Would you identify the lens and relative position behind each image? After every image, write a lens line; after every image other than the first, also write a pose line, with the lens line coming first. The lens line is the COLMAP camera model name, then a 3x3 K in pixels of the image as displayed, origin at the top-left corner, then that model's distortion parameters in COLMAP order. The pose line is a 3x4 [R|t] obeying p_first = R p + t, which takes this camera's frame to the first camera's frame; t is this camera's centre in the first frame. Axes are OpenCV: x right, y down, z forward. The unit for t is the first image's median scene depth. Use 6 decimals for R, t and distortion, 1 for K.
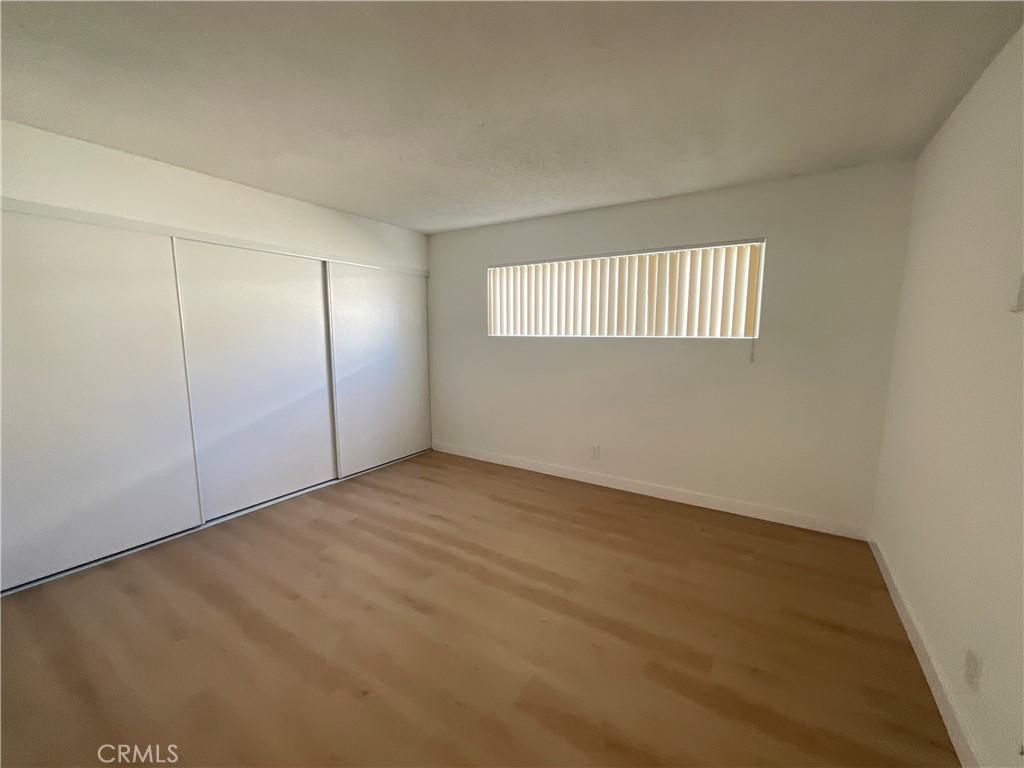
lens RADIAL K [[412.3, 0, 510.9], [0, 412.3, 385.5], [0, 0, 1]] dist [-0.000292, -0.000070]
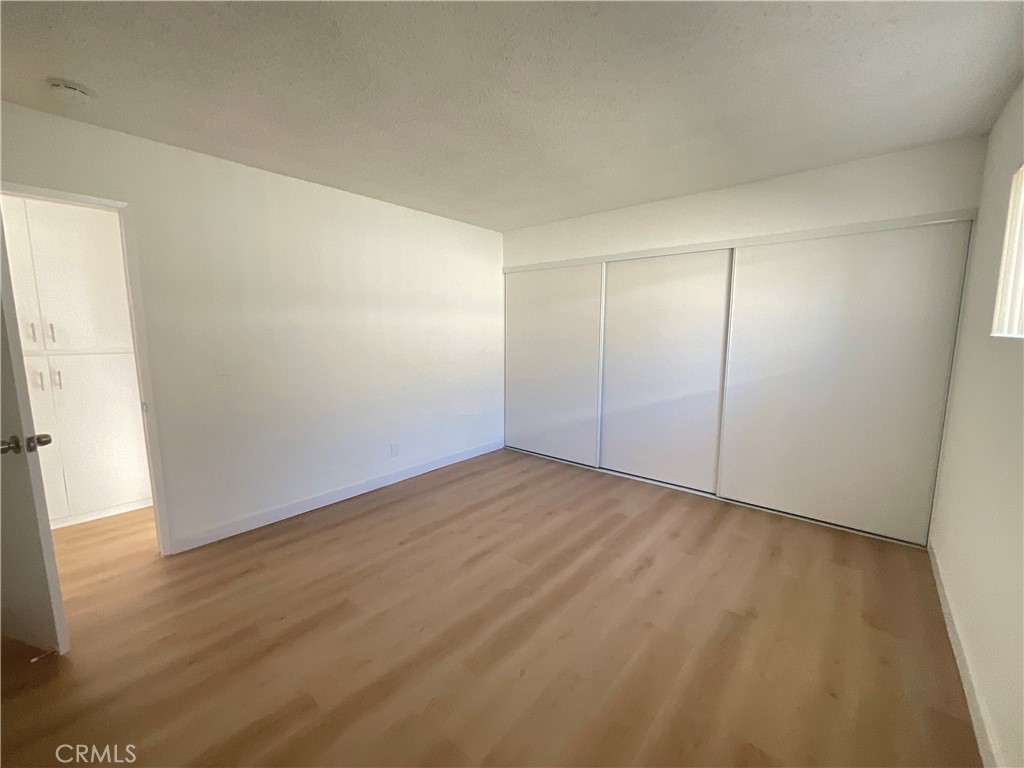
lens RADIAL K [[412.3, 0, 510.9], [0, 412.3, 385.5], [0, 0, 1]] dist [-0.000292, -0.000070]
pose [[-0.135039, 0.131605, -0.982061, 0.593837], [-0.129438, 0.980303, 0.149168, -0.098971], [0.982349, 0.147260, -0.115345, 0.794041]]
